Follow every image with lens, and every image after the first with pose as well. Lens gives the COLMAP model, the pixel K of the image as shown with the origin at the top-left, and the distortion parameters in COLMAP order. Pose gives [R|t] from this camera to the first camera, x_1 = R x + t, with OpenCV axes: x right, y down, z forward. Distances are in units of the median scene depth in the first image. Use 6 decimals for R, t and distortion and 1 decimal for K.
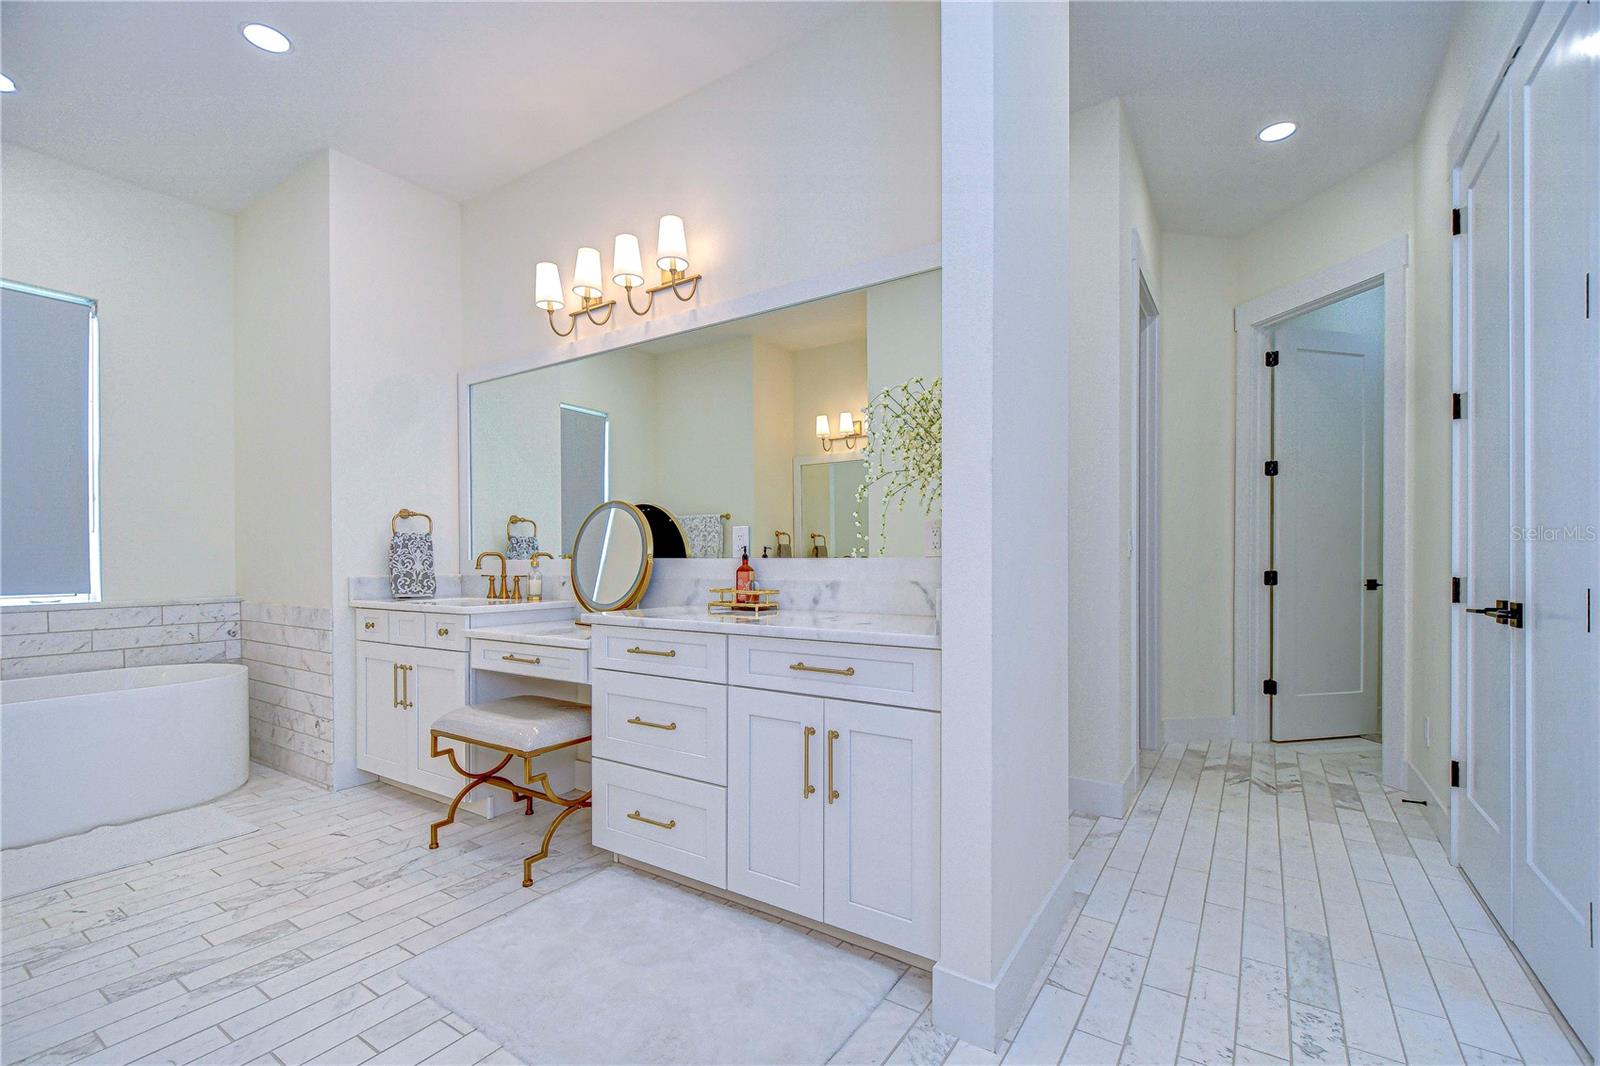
lens RADIAL K [[697.9, 0, 811.8], [0, 697.9, 560.9], [0, 0, 1]] dist [-0.001439, -0.001392]
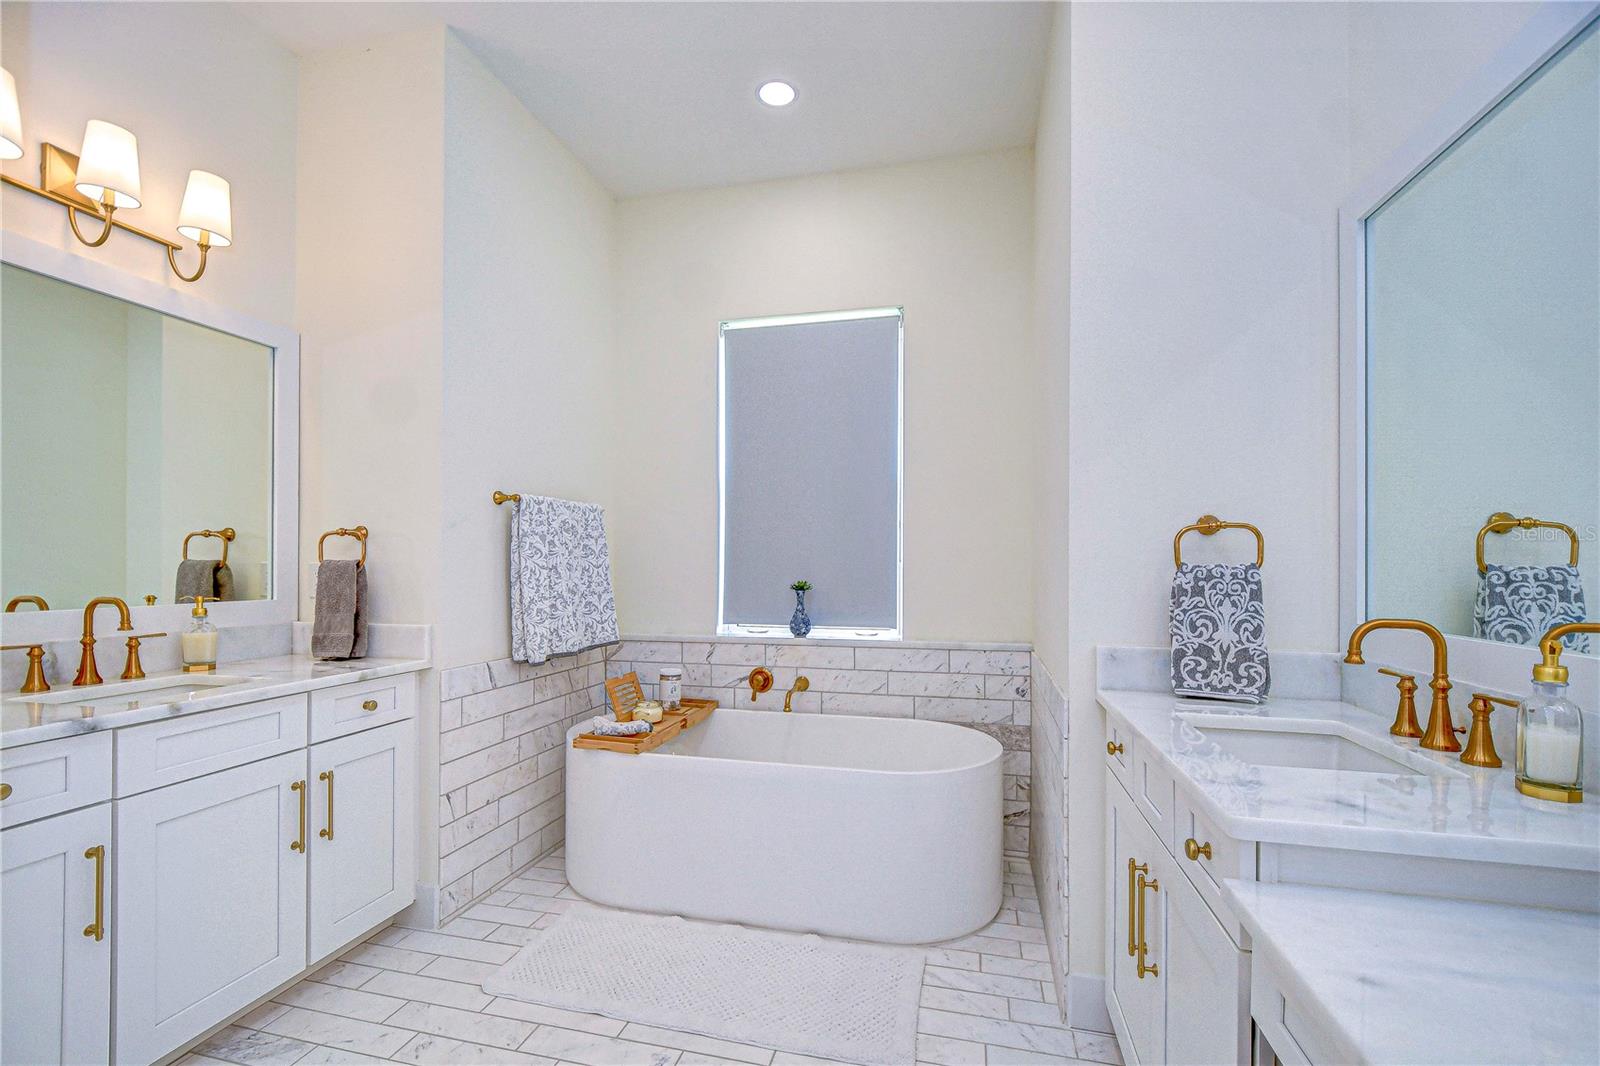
lens RADIAL K [[697.9, 0, 799.1], [0, 697.9, 560.8], [0, 0, 1]] dist [-0.001439, -0.001392]
pose [[0.324496, 0.002550, -0.945884, -0.208023], [-0.007980, 0.999968, -0.000042, -0.040221], [0.945853, 0.007562, 0.324506, 0.567761]]
